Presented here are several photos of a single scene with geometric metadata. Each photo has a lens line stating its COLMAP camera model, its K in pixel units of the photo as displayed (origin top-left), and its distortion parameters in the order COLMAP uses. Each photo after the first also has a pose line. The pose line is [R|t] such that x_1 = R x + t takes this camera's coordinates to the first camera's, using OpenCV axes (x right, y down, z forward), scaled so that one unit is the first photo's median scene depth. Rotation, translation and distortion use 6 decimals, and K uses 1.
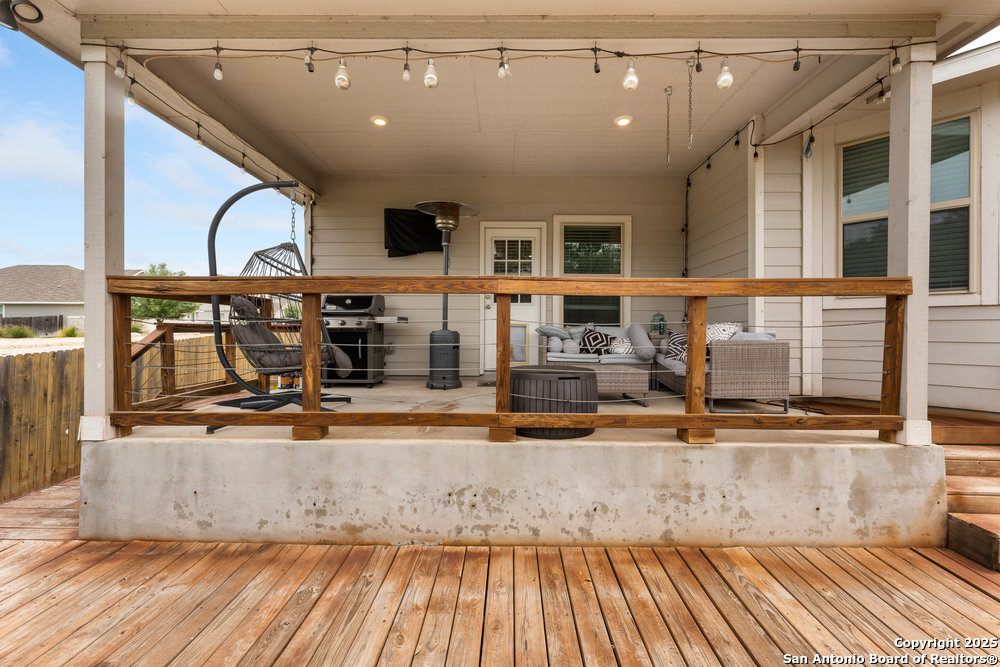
lens RADIAL K [[394.1, 0, 502.4], [0, 394.1, 327.6], [0, 0, 1]] dist [-0.000289, 0.000113]
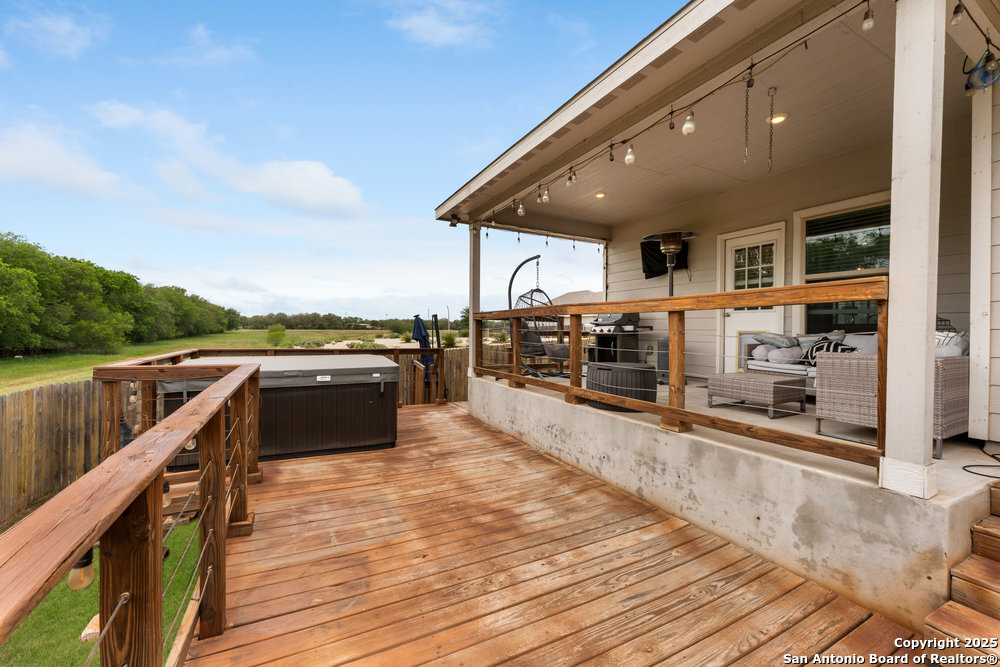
lens RADIAL K [[395.4, 0, 504.4], [0, 395.4, 331.5], [0, 0, 1]] dist [-0.000399, -0.000237]
pose [[0.484092, 0.002882, -0.875013, 1.356694], [-0.005099, 0.999987, 0.000473, -0.013981], [0.875003, 0.004232, 0.484100, -0.057524]]
